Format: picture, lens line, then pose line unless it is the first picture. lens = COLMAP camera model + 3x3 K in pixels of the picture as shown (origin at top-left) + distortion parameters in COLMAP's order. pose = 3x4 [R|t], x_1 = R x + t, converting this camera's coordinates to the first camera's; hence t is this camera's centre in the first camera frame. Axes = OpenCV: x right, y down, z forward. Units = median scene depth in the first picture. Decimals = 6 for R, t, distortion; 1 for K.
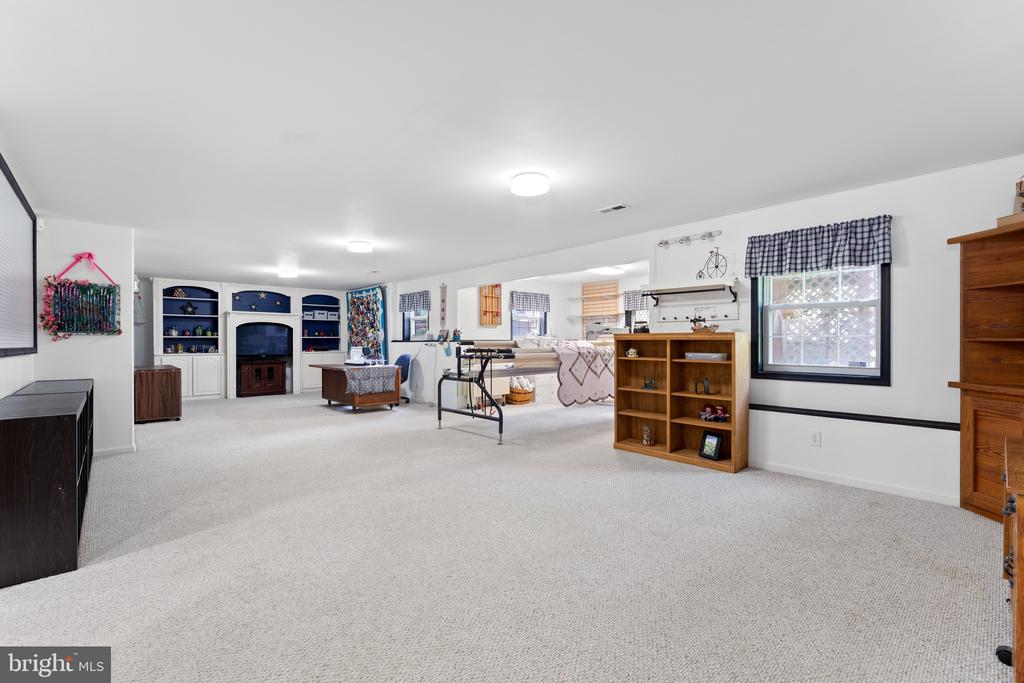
lens RADIAL K [[433.4, 0, 510.3], [0, 433.4, 344.9], [0, 0, 1]] dist [-0.013153, 0.001762]
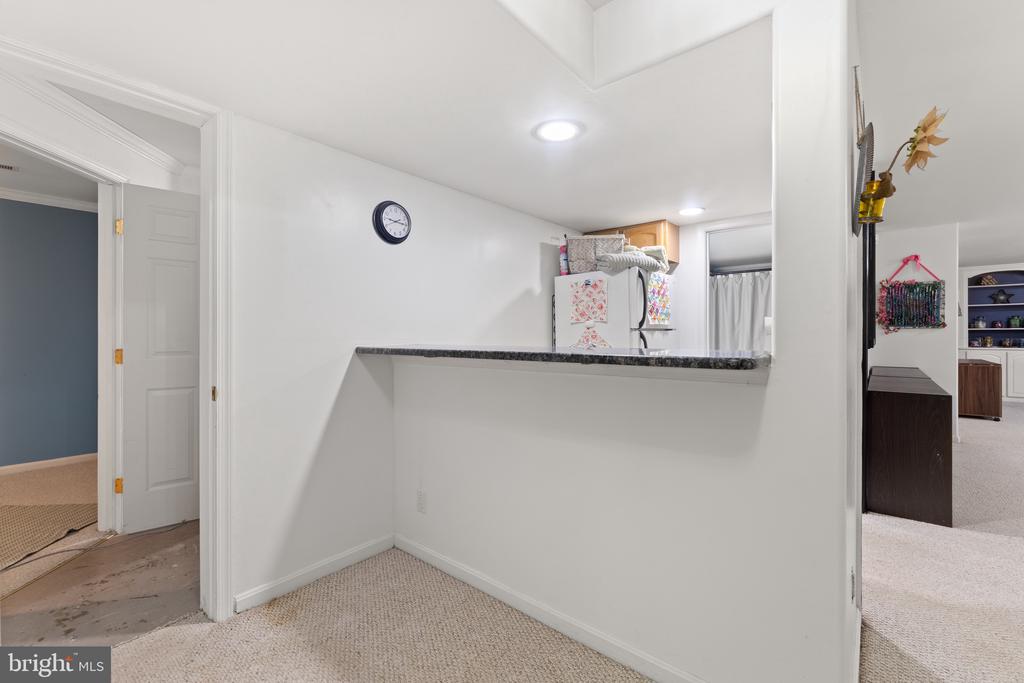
lens RADIAL K [[433.4, 0, 516.6], [0, 433.4, 336.6], [0, 0, 1]] dist [-0.013153, 0.001762]
pose [[0.115609, 0.002724, -0.993291, 0.004374], [-0.005500, 0.999983, 0.002102, 0.000594], [0.993280, 0.005220, 0.115622, -0.081144]]
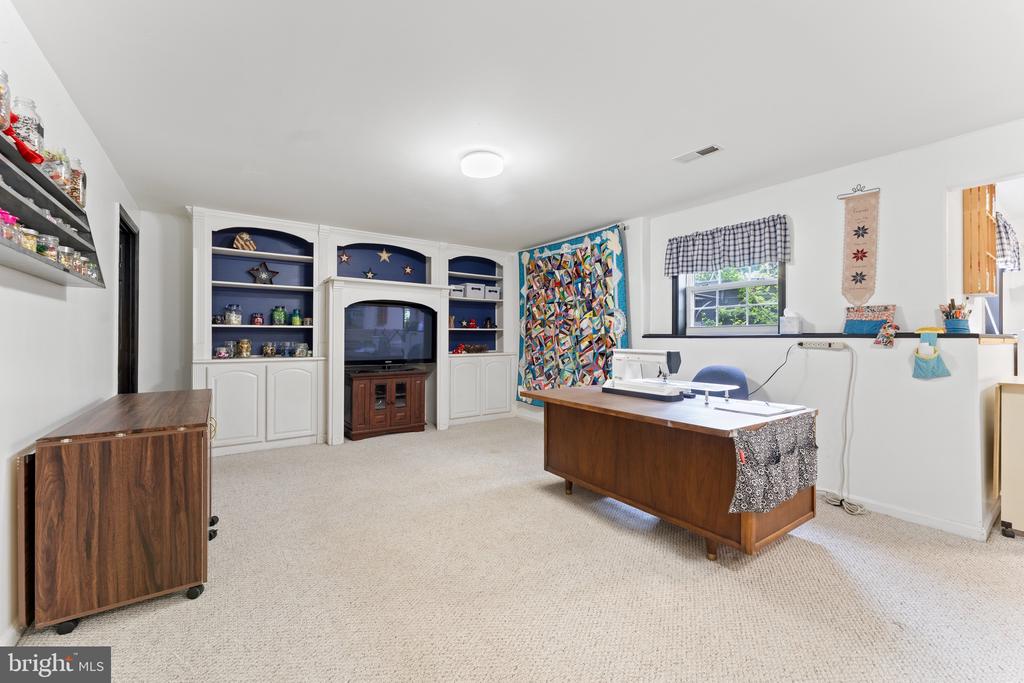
lens RADIAL K [[416.5, 0, 517.9], [0, 416.5, 339.9], [0, 0, 1]] dist [-0.006696, 0.000568]
pose [[0.991777, 0.004864, -0.127889, -0.370568], [-0.004980, 0.999987, -0.000583, -0.003375], [0.127885, 0.001215, 0.991788, 0.536620]]
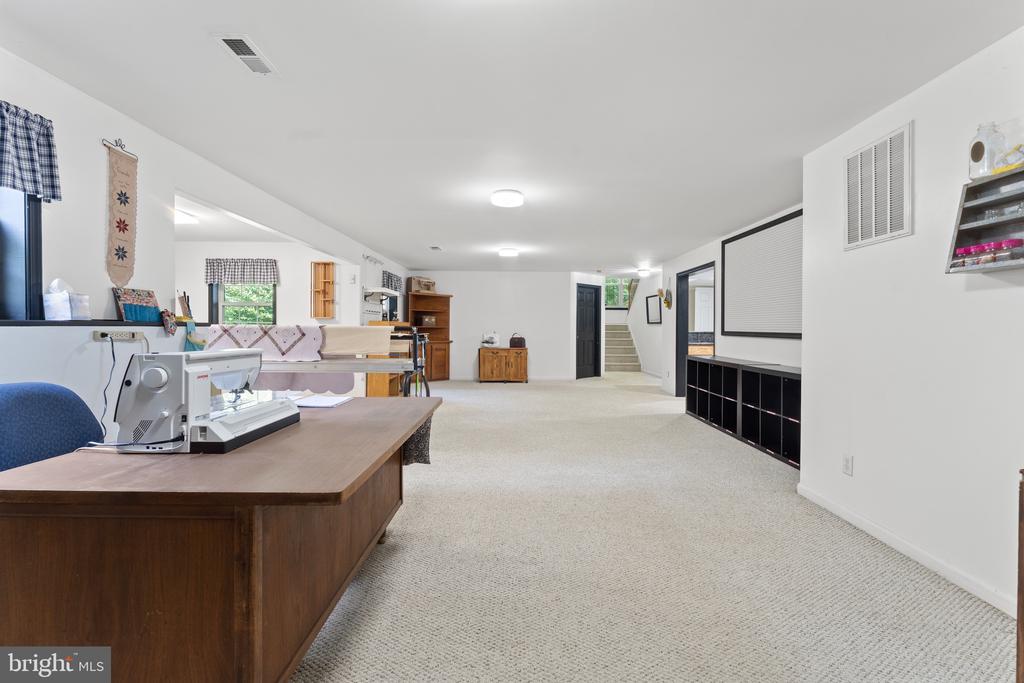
lens RADIAL K [[433.4, 0, 511.0], [0, 433.4, 332.8], [0, 0, 1]] dist [-0.013153, 0.001762]
pose [[-0.733309, -0.008779, 0.679839, -0.524891], [0.003284, 0.999859, 0.016453, -0.005998], [-0.679887, 0.014297, -0.733177, 0.937969]]
